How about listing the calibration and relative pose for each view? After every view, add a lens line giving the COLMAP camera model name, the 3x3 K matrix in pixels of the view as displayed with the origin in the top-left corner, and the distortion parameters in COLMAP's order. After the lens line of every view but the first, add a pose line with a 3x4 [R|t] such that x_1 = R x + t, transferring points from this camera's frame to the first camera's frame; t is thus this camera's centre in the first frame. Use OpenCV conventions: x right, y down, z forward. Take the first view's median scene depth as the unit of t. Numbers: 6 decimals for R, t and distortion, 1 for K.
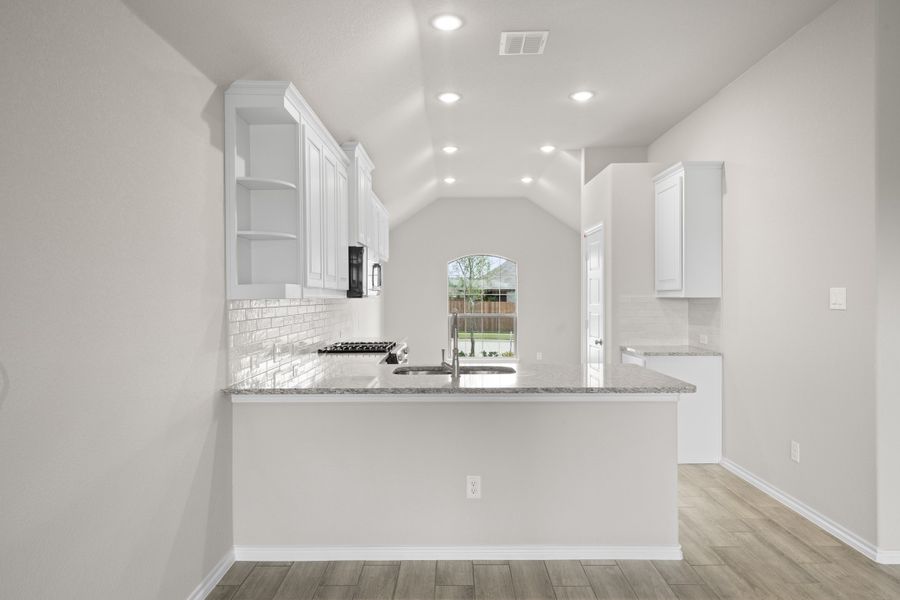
lens RADIAL K [[541.3, 0, 449.7], [0, 541.3, 298.2], [0, 0, 1]] dist [0.002128, 0.000947]
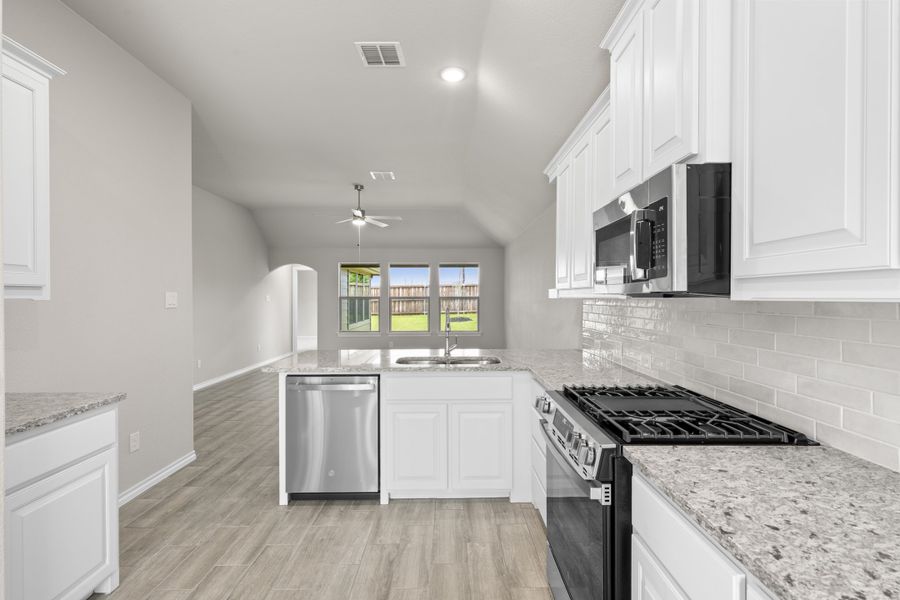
lens RADIAL K [[400.3, 0, 450.0], [0, 400.3, 298.1], [0, 0, 1]] dist [0.010835, -0.000020]
pose [[-0.999975, 0.005959, -0.003919, 0.008329], [0.005940, 0.999971, 0.004773, -0.005163], [0.003947, 0.004750, -0.999981, 1.896345]]
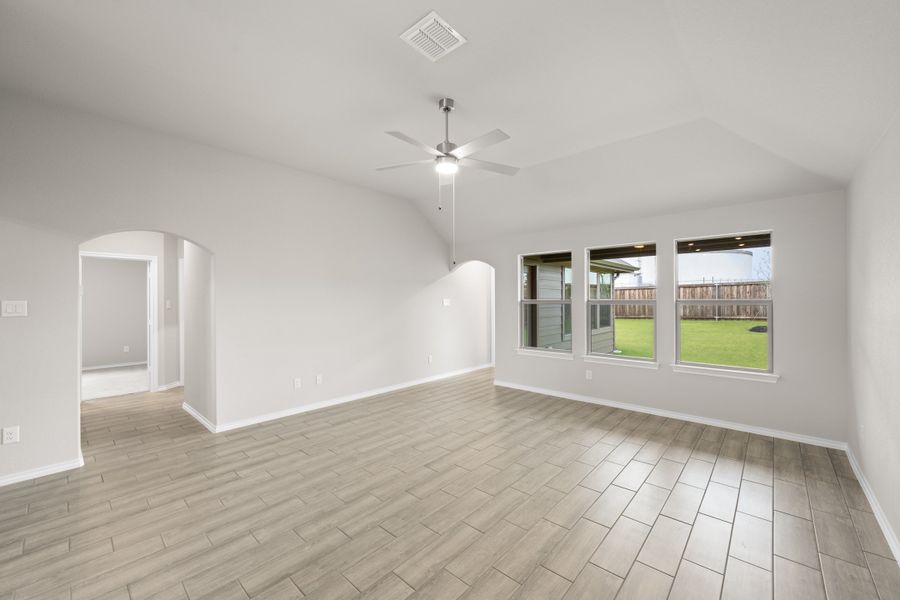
lens RADIAL K [[365.1, 0, 454.7], [0, 365.1, 301.2], [0, 0, 1]] dist [-0.002467, -0.000669]
pose [[-0.757877, 0.001974, 0.652394, -0.196121], [0.008292, 0.999944, 0.006607, -0.015880], [-0.652344, 0.010417, -0.757851, 0.750818]]
